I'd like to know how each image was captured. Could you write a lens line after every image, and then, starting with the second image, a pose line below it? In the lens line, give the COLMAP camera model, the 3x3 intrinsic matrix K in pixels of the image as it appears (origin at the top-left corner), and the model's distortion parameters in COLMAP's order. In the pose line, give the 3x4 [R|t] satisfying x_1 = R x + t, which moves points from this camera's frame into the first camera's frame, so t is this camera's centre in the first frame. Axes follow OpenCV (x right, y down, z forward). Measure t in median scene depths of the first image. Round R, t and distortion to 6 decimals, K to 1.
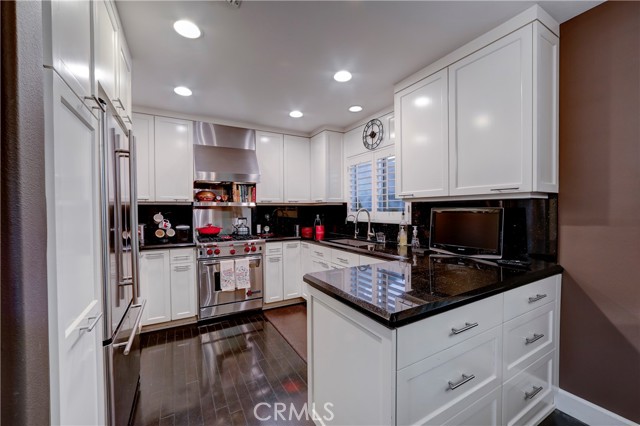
lens RADIAL K [[256.1, 0, 318.0], [0, 256.1, 214.5], [0, 0, 1]] dist [-0.021024, 0.004872]
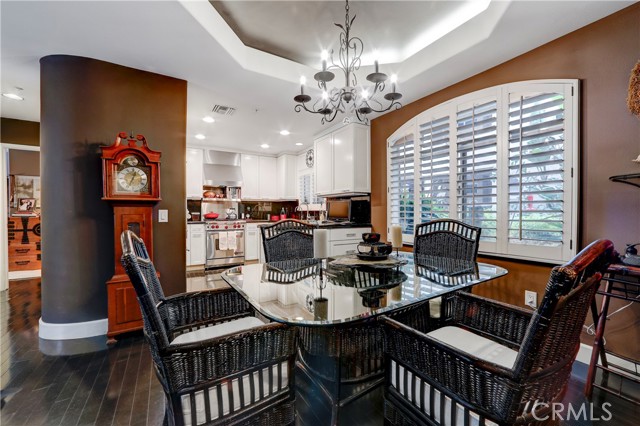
lens RADIAL K [[256.1, 0, 316.8], [0, 256.1, 214.5], [0, 0, 1]] dist [-0.021024, 0.004872]
pose [[0.999474, 0.004280, 0.032150, 0.199093], [-0.003979, 0.999948, -0.009418, 0.071456], [-0.032189, 0.009286, 0.999439, -0.673983]]
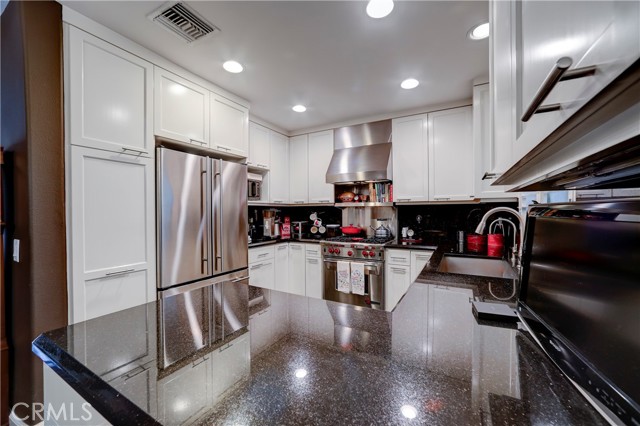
lens RADIAL K [[256.1, 0, 320.3], [0, 256.1, 213.7], [0, 0, 1]] dist [-0.021024, 0.004872]
pose [[0.520218, 0.010676, -0.853967, 0.413316], [-0.014112, 0.999893, 0.003904, -0.007079], [0.853917, 0.010020, 0.520313, 0.373675]]
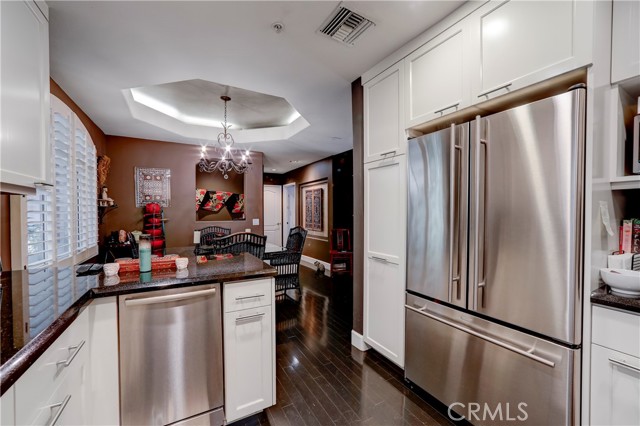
lens RADIAL K [[256.1, 0, 319.9], [0, 256.1, 214.5], [0, 0, 1]] dist [-0.021024, 0.004872]
pose [[-0.999974, 0.006938, 0.001888, -0.096811], [0.006993, 0.999489, 0.031199, -0.007633], [-0.001671, 0.031211, -0.999511, 0.934379]]
